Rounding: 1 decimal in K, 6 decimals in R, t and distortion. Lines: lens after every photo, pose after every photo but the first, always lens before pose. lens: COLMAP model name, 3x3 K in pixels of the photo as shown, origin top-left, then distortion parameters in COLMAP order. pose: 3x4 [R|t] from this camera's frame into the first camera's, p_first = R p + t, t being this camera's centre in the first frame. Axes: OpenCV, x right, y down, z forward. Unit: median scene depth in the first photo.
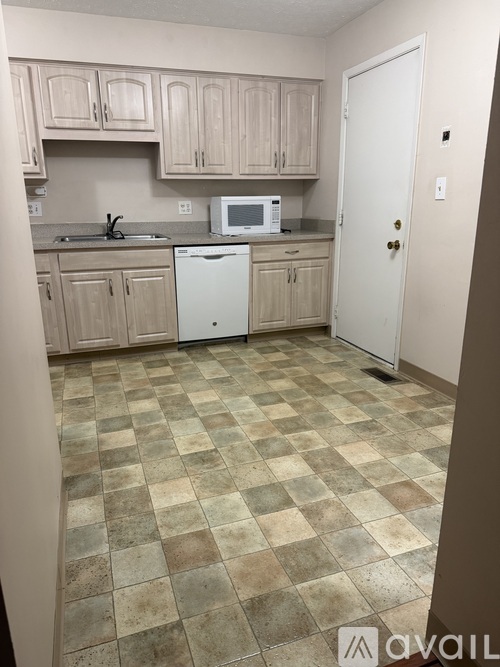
lens RADIAL K [[475.8, 0, 250.7], [0, 475.8, 328.5], [0, 0, 1]] dist [0.010901, -0.008299]
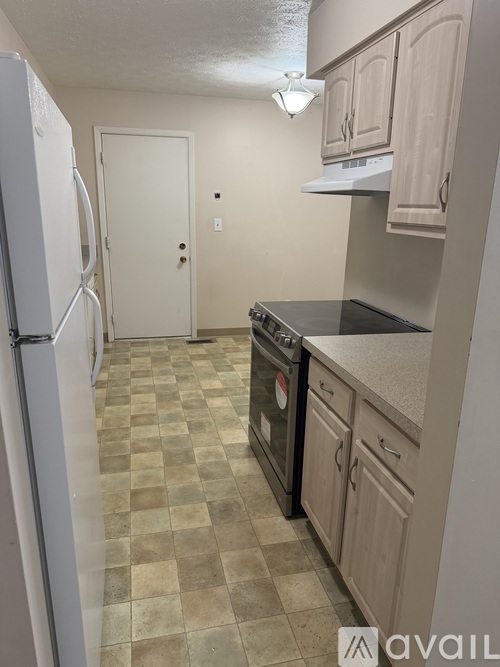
lens RADIAL K [[475.8, 0, 246.2], [0, 475.8, 335.8], [0, 0, 1]] dist [0.010901, -0.008299]
pose [[0.092214, -0.250933, 0.963602, -1.180684], [0.233465, 0.946199, 0.224059, -0.229556], [-0.967983, 0.204306, 0.145837, 0.605035]]
